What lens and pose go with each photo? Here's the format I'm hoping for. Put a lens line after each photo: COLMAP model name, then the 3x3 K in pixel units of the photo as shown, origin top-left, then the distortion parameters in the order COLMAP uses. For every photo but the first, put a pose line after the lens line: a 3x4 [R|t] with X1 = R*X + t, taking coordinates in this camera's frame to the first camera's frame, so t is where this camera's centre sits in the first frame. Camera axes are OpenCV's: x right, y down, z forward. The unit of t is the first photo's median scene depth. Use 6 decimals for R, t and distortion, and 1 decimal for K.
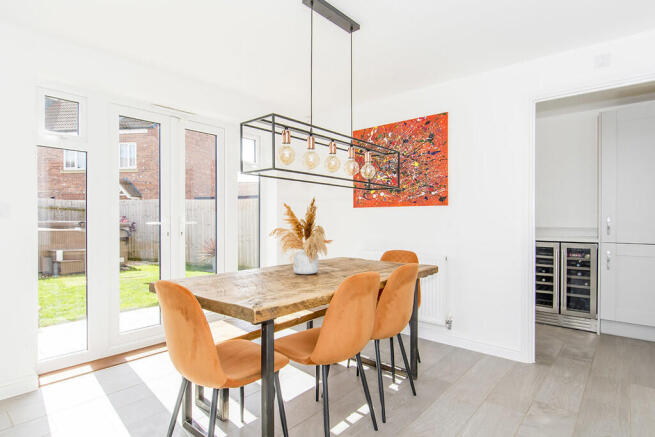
lens RADIAL K [[351.5, 0, 327.3], [0, 351.5, 219.1], [0, 0, 1]] dist [0.019049, -0.003343]
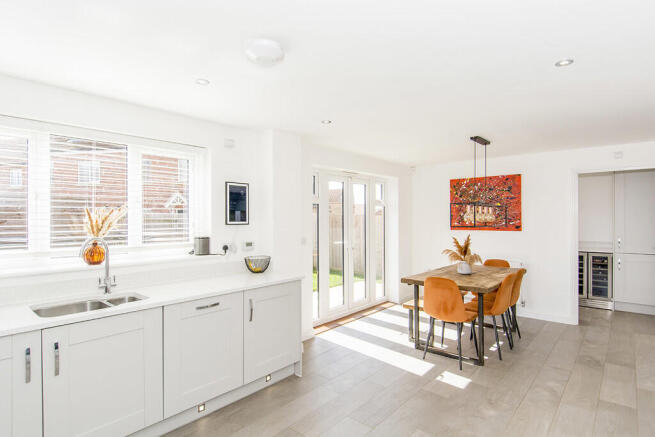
lens RADIAL K [[351.5, 0, 327.6], [0, 351.5, 220.1], [0, 0, 1]] dist [0.019049, -0.003343]
pose [[0.999978, -0.005457, 0.003885, -0.546238], [0.005439, 0.999975, 0.004625, -0.100315], [-0.003910, -0.004604, 0.999982, -0.613506]]
